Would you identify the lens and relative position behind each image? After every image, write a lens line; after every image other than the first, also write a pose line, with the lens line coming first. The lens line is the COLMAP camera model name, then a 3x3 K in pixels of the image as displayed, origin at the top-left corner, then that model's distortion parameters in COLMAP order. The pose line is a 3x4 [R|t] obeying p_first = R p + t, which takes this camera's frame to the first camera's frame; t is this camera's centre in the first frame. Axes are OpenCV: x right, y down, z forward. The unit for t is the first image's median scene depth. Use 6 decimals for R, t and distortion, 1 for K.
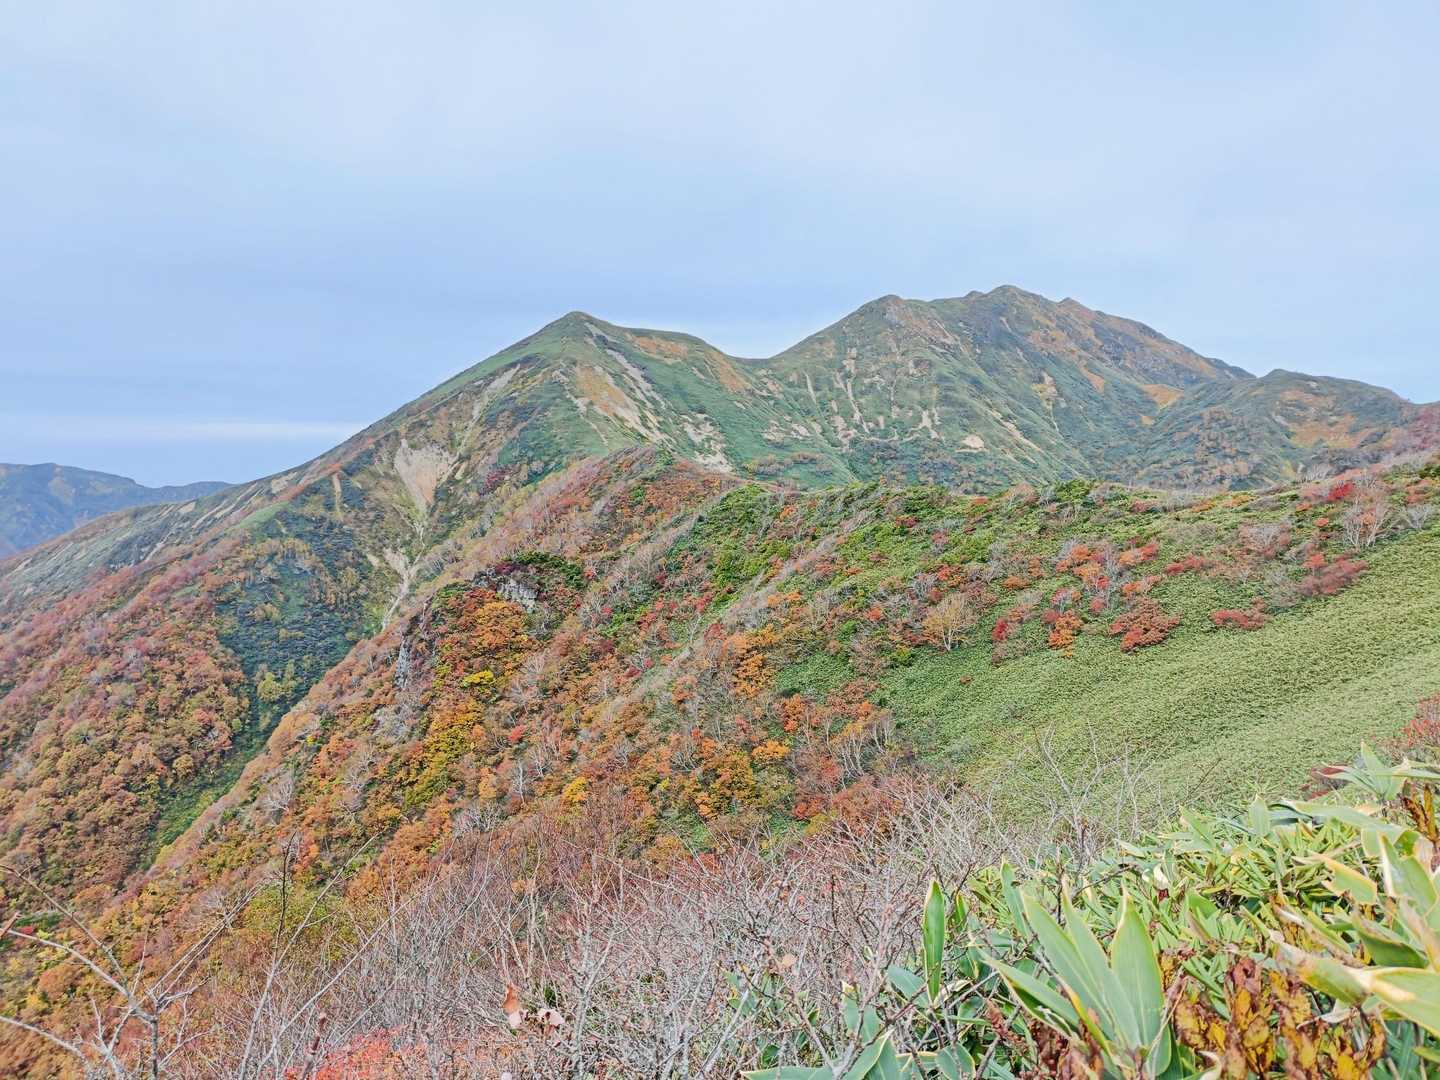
lens RADIAL K [[1088.3, 0, 720.0], [0, 1088.3, 540.0], [0, 0, 1]] dist [0.065278, -0.113755]
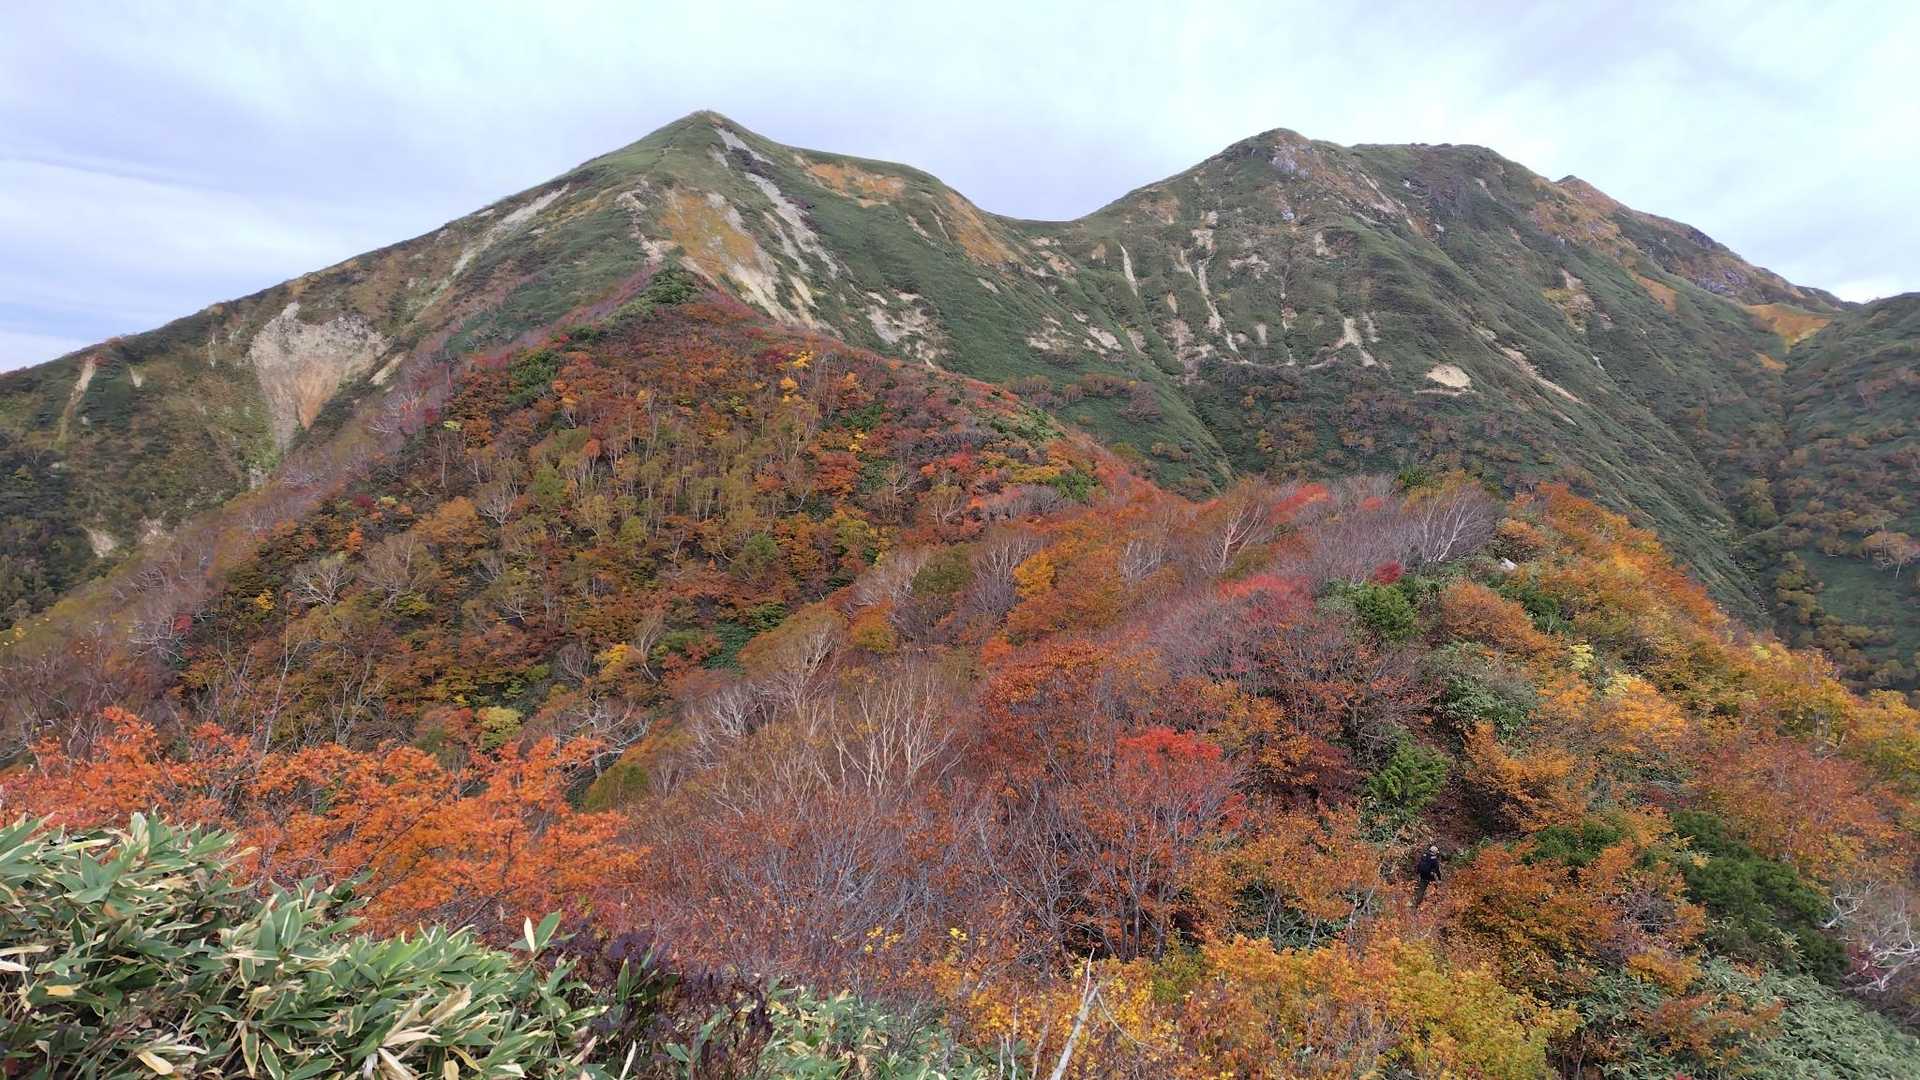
lens RADIAL K [[1279.7, 0, 960.0], [0, 1279.7, 540.0], [0, 0, 1]] dist [0.080752, -0.103701]
pose [[0.997332, 0.056705, -0.045966, 0.038556], [-0.056859, 0.998380, -0.002050, -0.001137], [0.045775, 0.004658, 0.998941, 0.383550]]
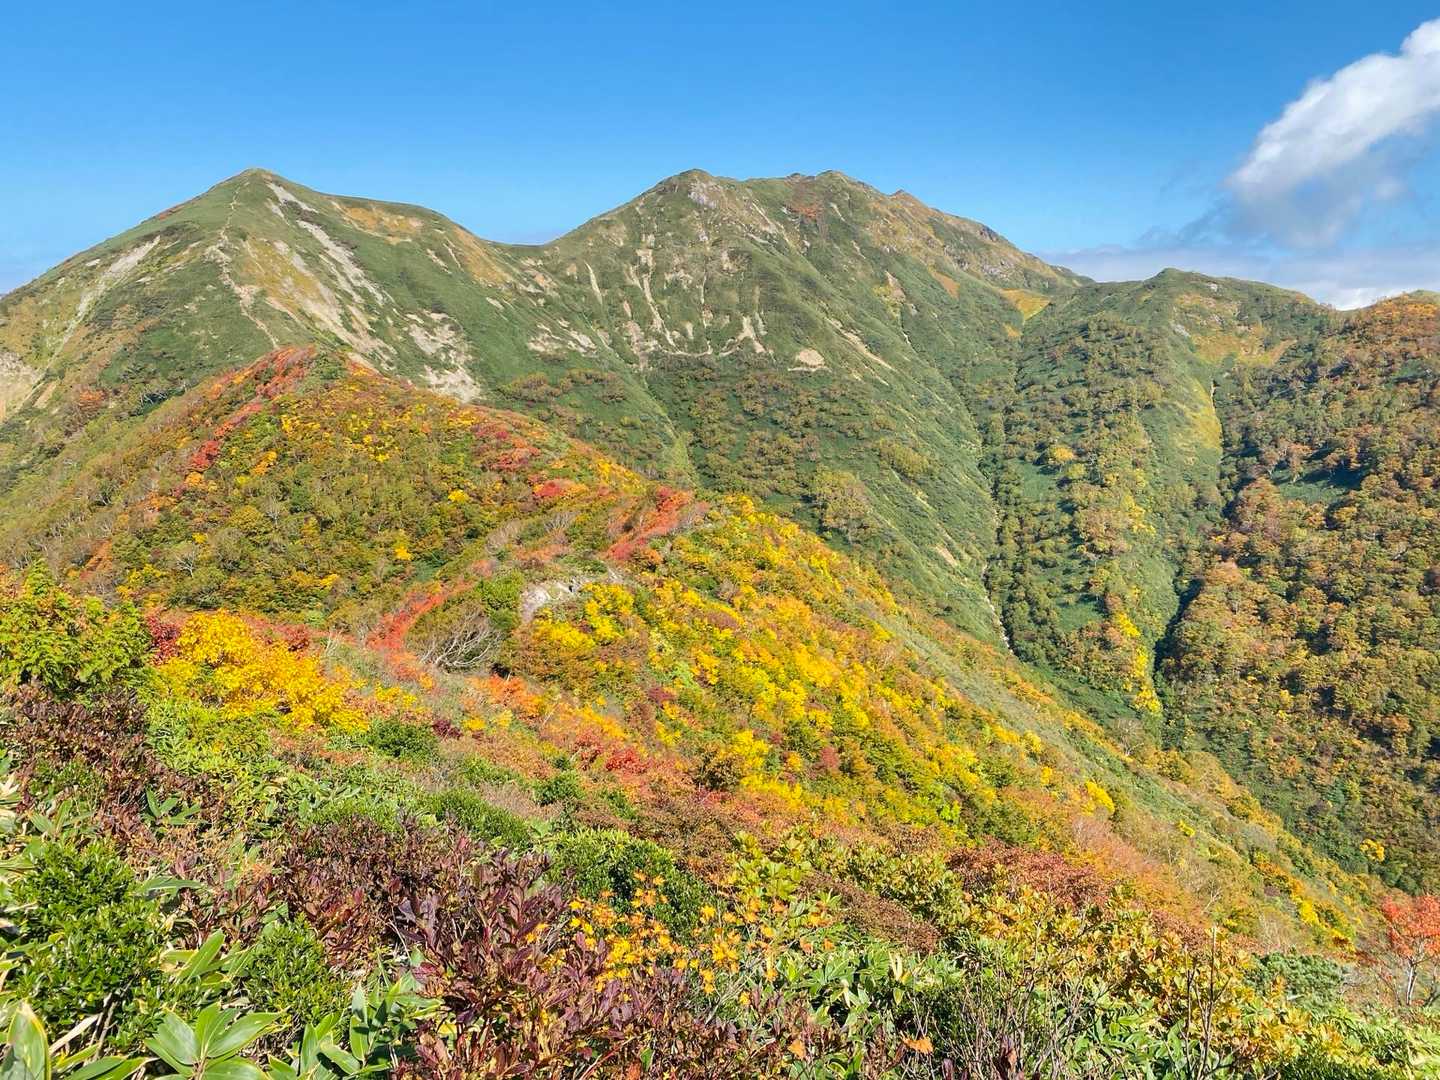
lens RADIAL K [[1088.3, 0, 720.0], [0, 1088.3, 540.0], [0, 0, 1]] dist [0.065278, -0.113755]
pose [[0.982877, -0.026368, 0.182368, 0.027612], [0.014809, 0.997810, 0.064459, -0.012223], [-0.183669, -0.060654, 0.981115, 0.251744]]
